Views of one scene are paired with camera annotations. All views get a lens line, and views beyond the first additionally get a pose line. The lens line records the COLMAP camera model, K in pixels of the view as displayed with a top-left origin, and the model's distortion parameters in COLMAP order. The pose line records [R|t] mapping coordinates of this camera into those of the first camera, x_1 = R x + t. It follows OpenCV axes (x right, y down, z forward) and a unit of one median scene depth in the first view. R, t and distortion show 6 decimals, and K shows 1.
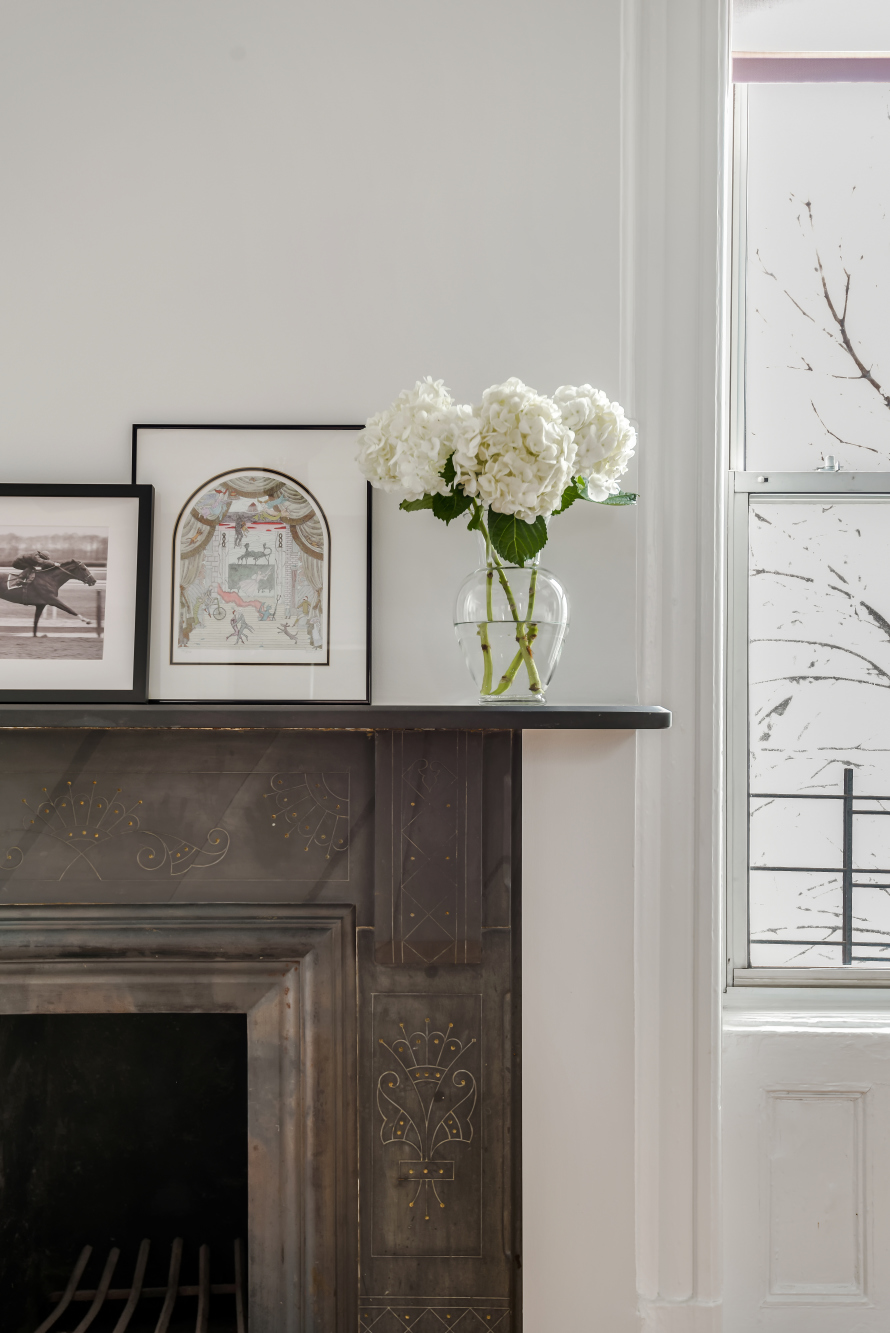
lens RADIAL K [[1352.0, 0, 445.0], [0, 1352.0, 666.5], [0, 0, 1]] dist [-0.004157, -0.001338]
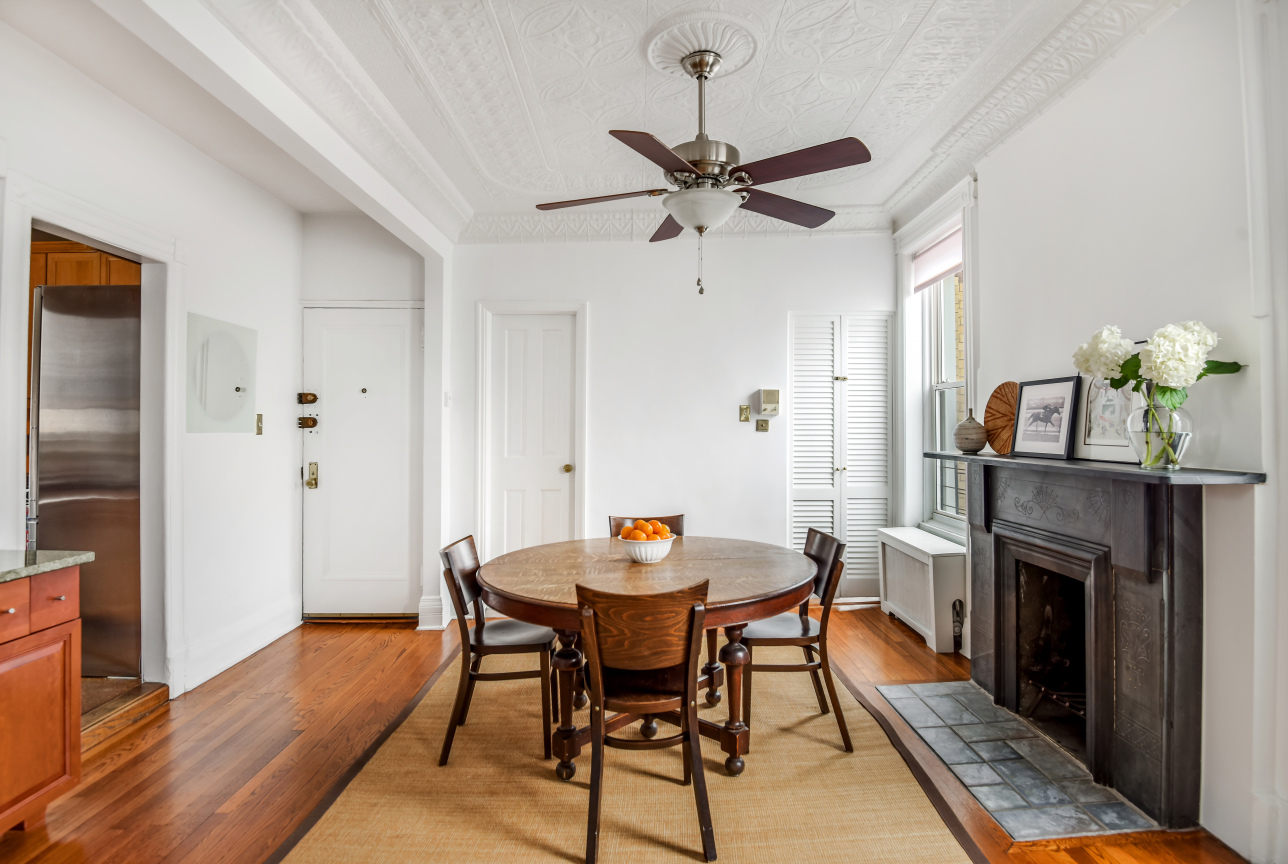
lens RADIAL K [[662.9, 0, 644.0], [0, 662.9, 432.0], [0, 0, 1]] dist [0.000117, 0.000044]
pose [[-0.003844, 0.007904, -0.999961, 1.078225], [0.040513, 0.999149, 0.007742, -0.070662], [0.999172, -0.040481, -0.004161, 0.170517]]
